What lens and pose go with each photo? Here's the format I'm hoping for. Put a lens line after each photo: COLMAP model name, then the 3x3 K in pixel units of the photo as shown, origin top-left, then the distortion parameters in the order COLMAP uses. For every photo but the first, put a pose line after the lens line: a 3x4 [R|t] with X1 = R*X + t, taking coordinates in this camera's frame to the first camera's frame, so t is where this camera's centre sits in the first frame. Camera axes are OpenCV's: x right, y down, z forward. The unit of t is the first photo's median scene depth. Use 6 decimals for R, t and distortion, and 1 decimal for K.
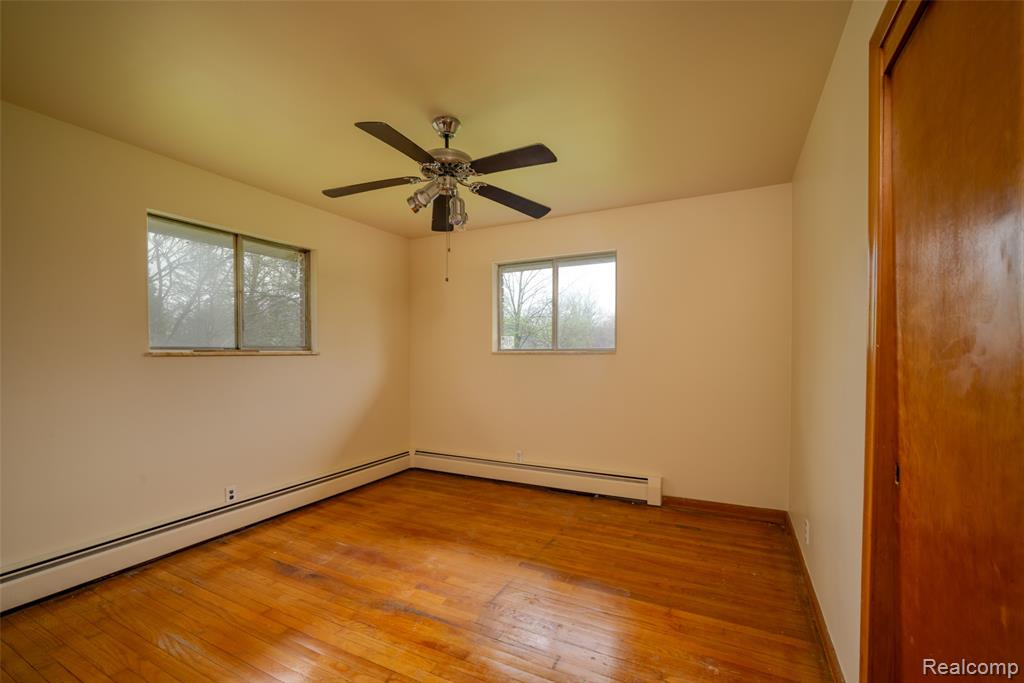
lens RADIAL K [[435.5, 0, 505.3], [0, 435.5, 362.4], [0, 0, 1]] dist [-0.022526, 0.005688]
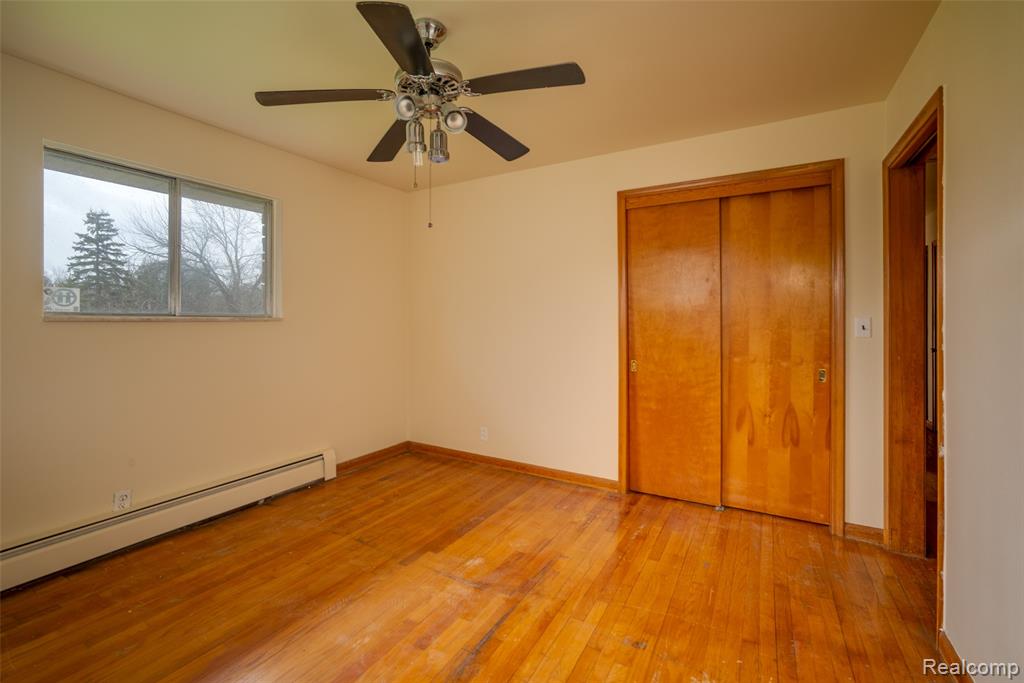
lens RADIAL K [[435.5, 0, 515.3], [0, 435.5, 315.7], [0, 0, 1]] dist [-0.022526, 0.005688]
pose [[0.048445, 0.019950, 0.998627, -0.685431], [0.021555, 0.999547, -0.021014, -0.005591], [-0.998593, 0.022543, 0.047993, 0.602401]]
